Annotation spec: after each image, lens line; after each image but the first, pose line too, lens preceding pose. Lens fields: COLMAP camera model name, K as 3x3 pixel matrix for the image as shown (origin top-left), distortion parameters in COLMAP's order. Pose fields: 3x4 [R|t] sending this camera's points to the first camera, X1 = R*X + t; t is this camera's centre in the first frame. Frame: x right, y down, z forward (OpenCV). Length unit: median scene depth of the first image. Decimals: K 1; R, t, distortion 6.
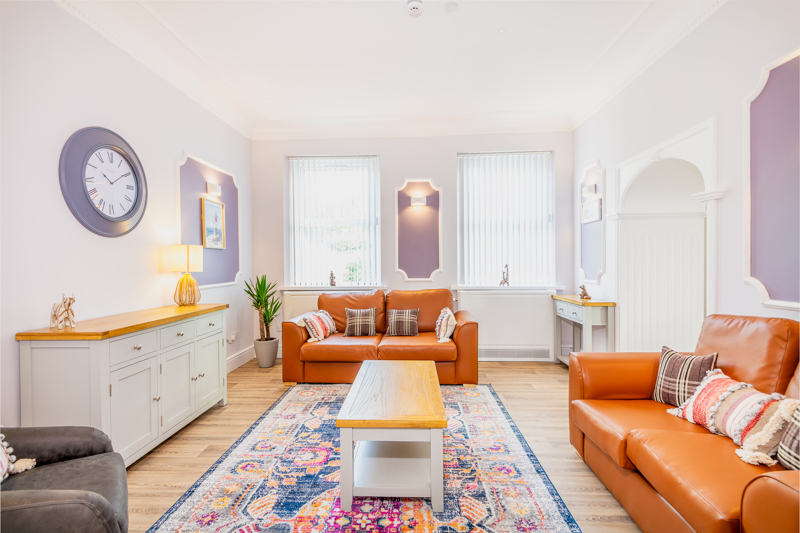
lens RADIAL K [[384.8, 0, 400.7], [0, 384.8, 266.0], [0, 0, 1]] dist [0.004014, -0.005685]
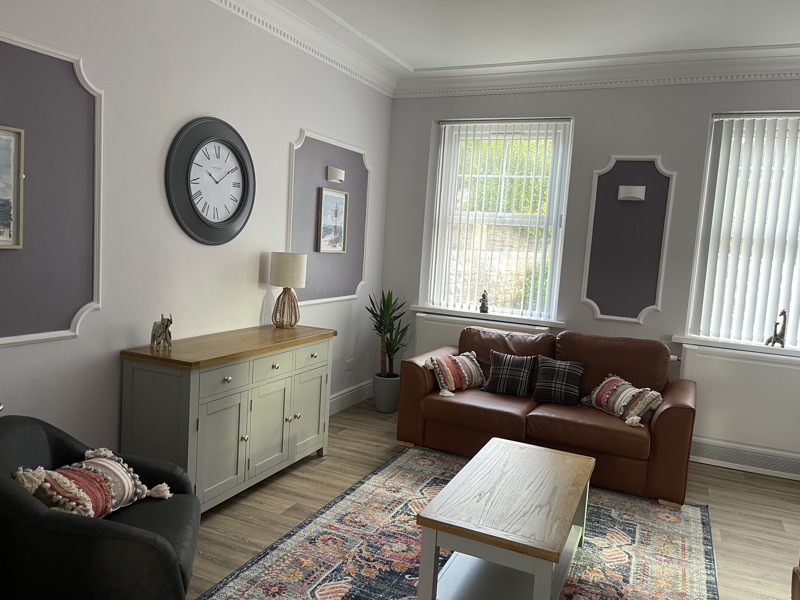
lens RADIAL K [[604.9, 0, 397.8], [0, 604.9, 296.8], [0, 0, 1]] dist [0.044121, -0.043372]
pose [[0.922153, 0.103381, -0.372756, 0.132709], [-0.075725, 0.993227, 0.088127, -0.097911], [0.379342, -0.053040, 0.923735, -0.097510]]
